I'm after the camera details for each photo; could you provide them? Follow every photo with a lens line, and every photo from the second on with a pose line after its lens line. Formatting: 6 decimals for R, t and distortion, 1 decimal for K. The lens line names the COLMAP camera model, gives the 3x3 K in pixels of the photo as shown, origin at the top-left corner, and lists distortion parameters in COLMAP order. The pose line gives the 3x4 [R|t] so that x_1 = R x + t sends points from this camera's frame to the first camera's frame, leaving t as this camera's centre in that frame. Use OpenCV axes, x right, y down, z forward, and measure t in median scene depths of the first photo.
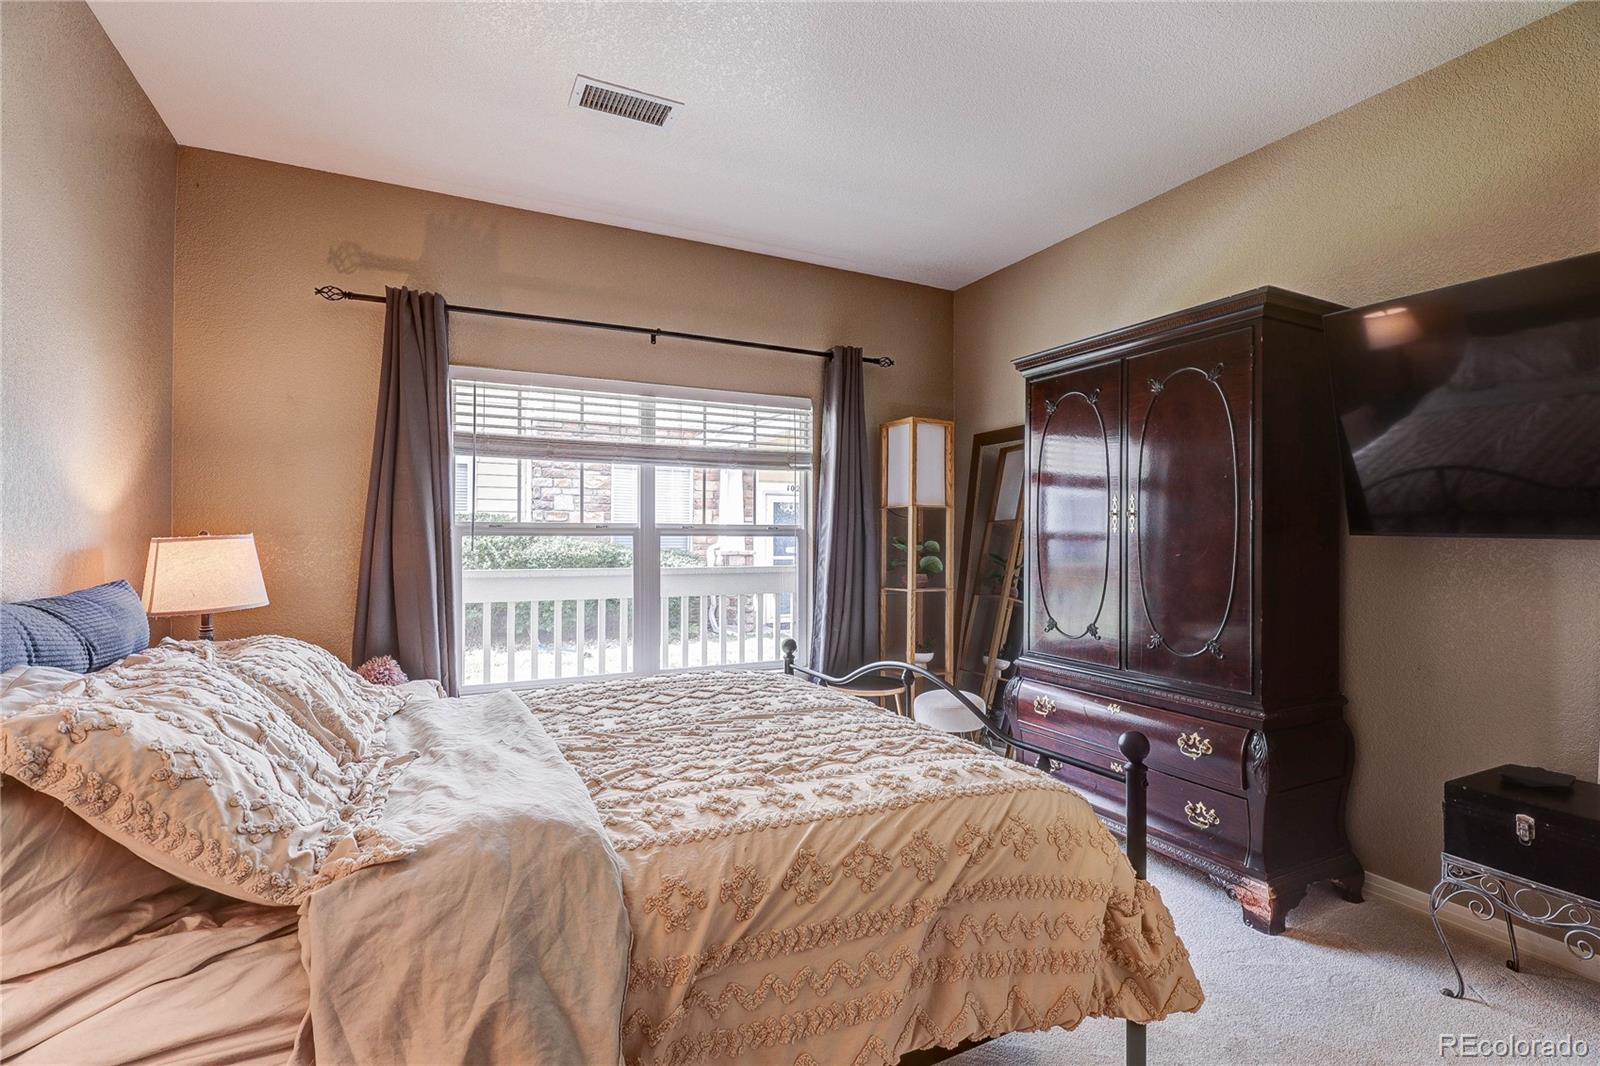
lens RADIAL K [[743.2, 0, 803.6], [0, 743.2, 528.5], [0, 0, 1]] dist [-0.001391, -0.000116]
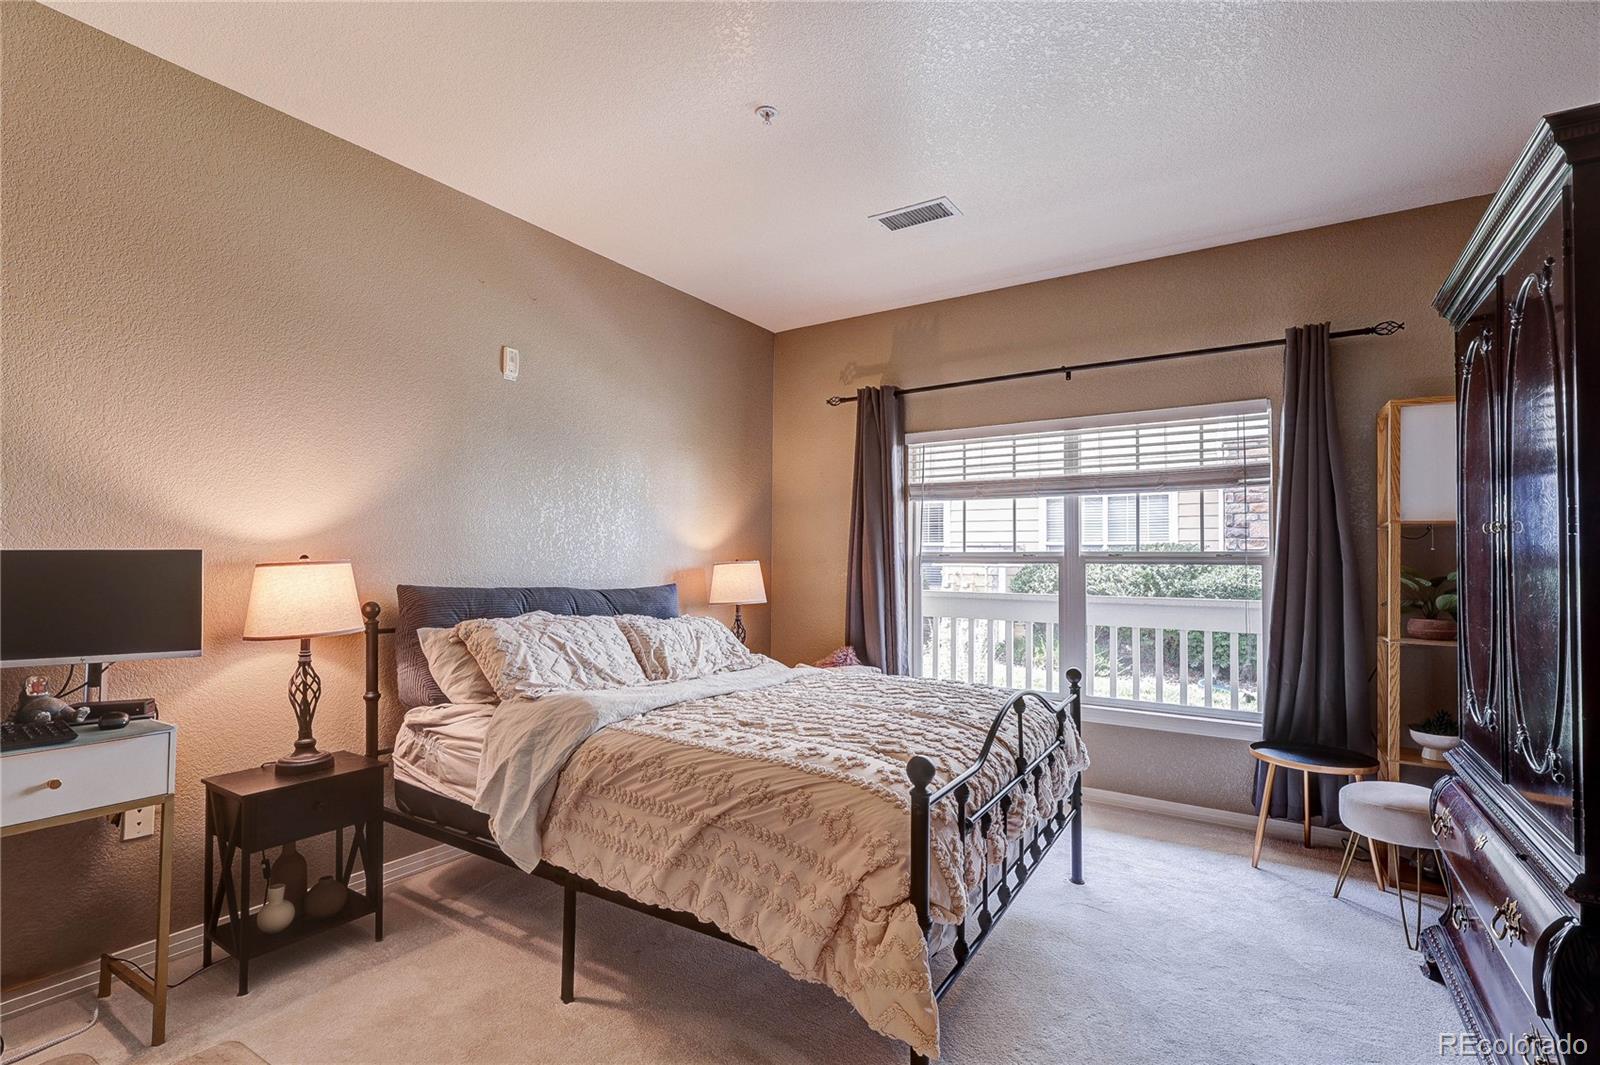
lens RADIAL K [[745.9, 0, 802.7], [0, 745.9, 538.3], [0, 0, 1]] dist [-0.001030, -0.000126]
pose [[0.500368, -0.025888, -0.865426, 0.514857], [0.001518, 0.999578, -0.029023, 0.004685], [0.865812, 0.013209, 0.500196, 0.152029]]
